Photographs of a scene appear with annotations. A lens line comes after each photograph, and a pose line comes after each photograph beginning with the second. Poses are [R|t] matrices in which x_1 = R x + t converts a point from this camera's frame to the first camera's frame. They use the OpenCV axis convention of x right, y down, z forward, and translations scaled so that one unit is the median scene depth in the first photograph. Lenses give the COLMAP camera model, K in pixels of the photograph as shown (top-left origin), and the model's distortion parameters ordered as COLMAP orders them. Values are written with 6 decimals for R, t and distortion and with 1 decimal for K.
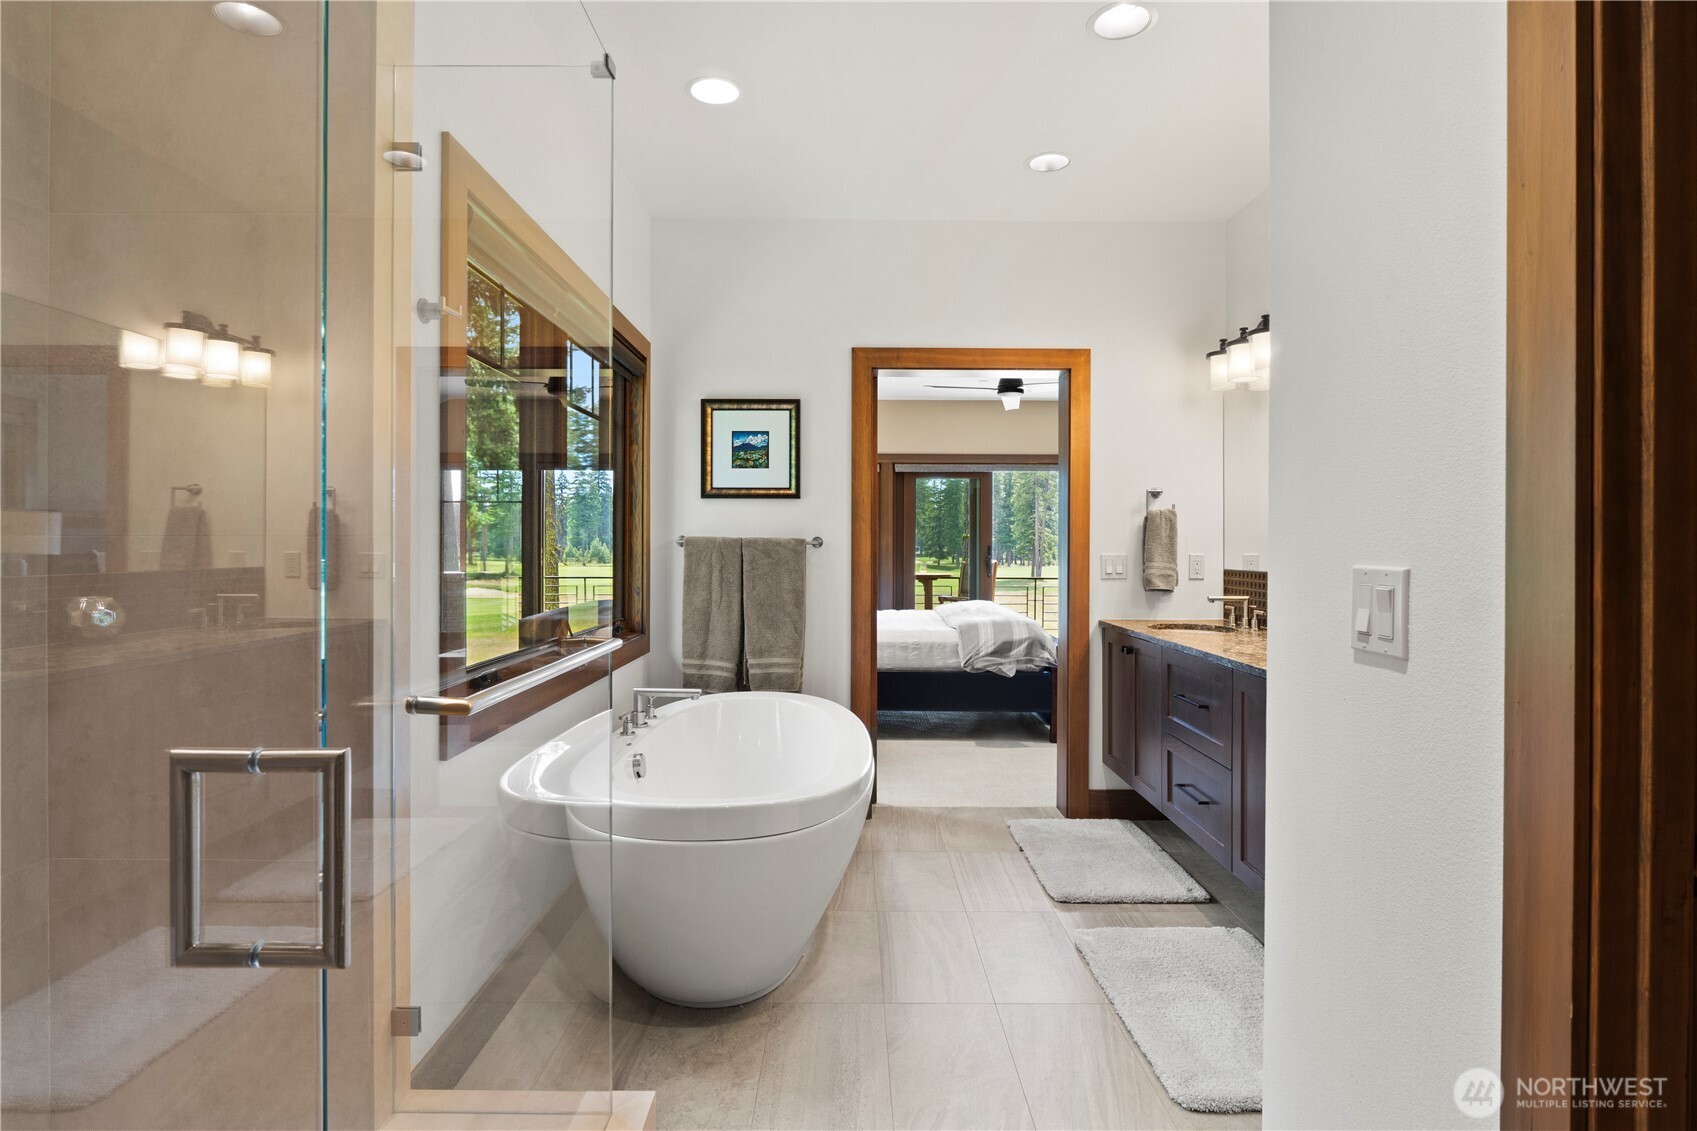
lens RADIAL K [[891.3, 0, 849.9], [0, 891.3, 555.3], [0, 0, 1]] dist [-0.015855, 0.000035]
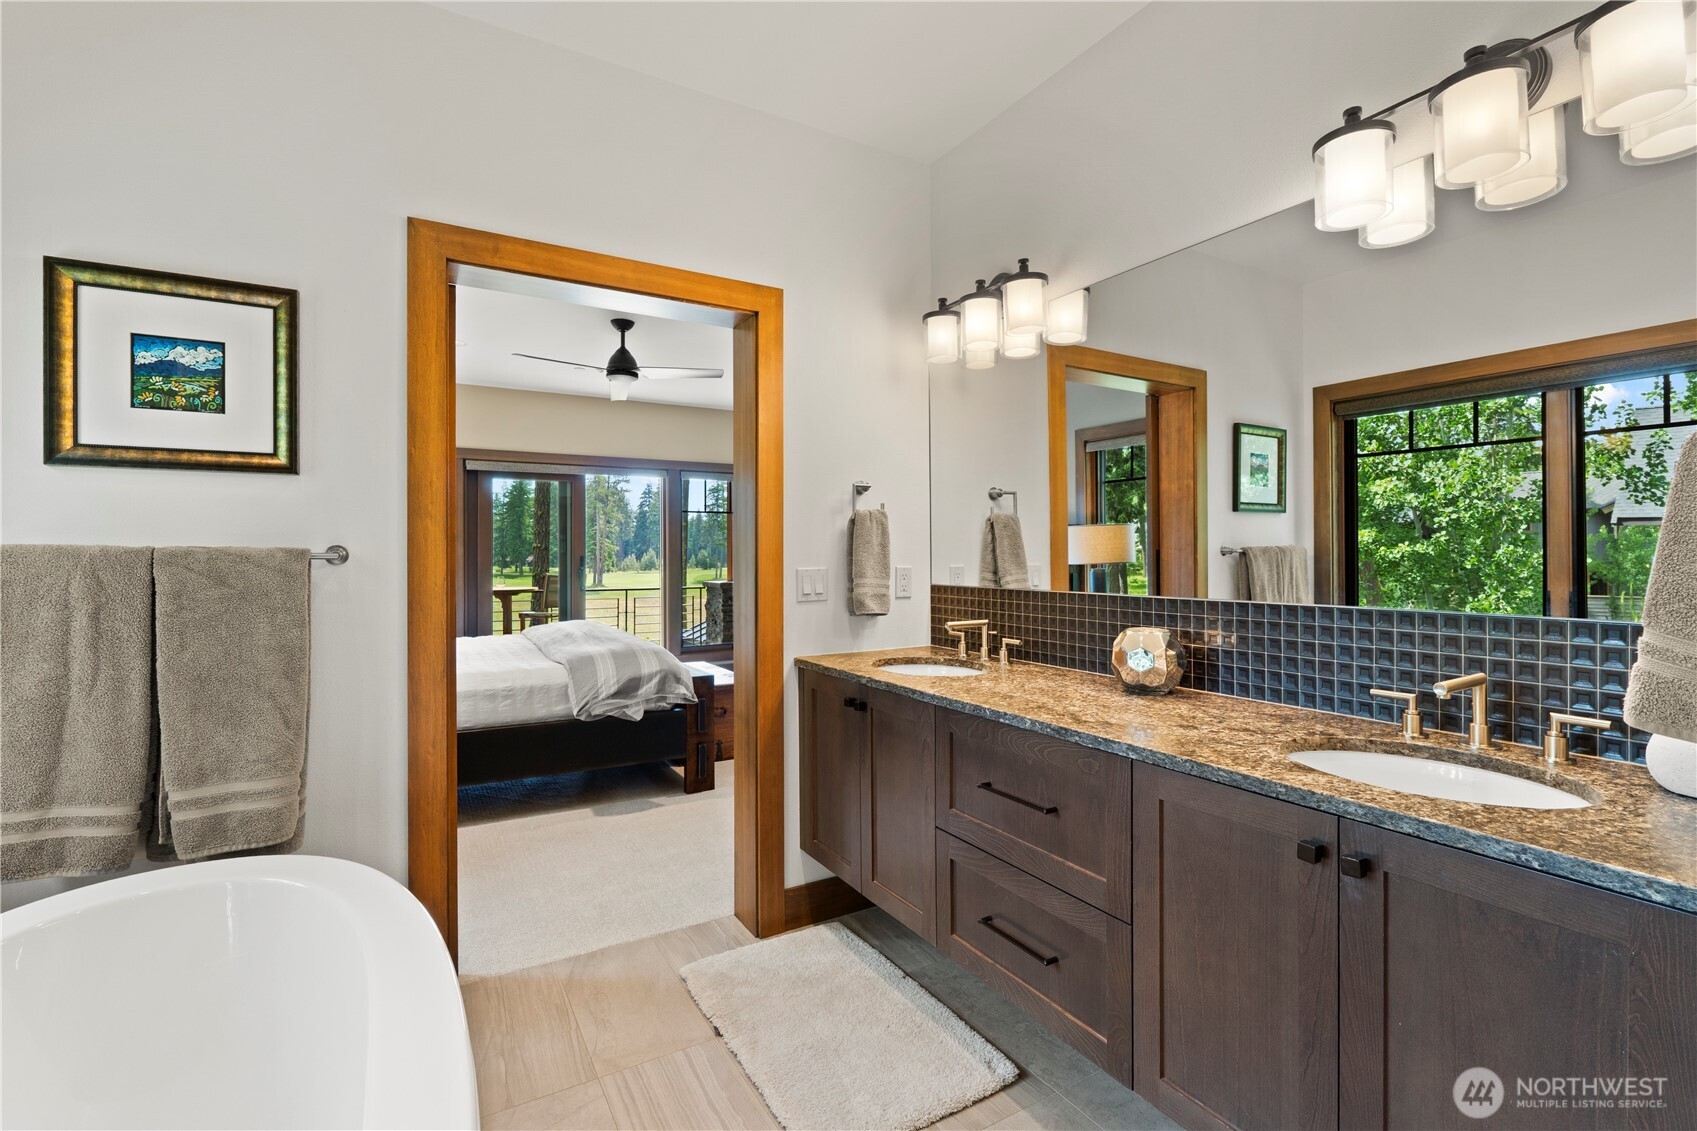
lens RADIAL K [[722.9, 0, 824.0], [0, 722.9, 552.7], [0, 0, 1]] dist [0.000713, -0.000219]
pose [[0.863828, -0.005043, 0.503761, -0.001783], [0.011616, 0.999883, -0.009910, -0.008128], [-0.503652, 0.014412, 0.863786, 0.465033]]
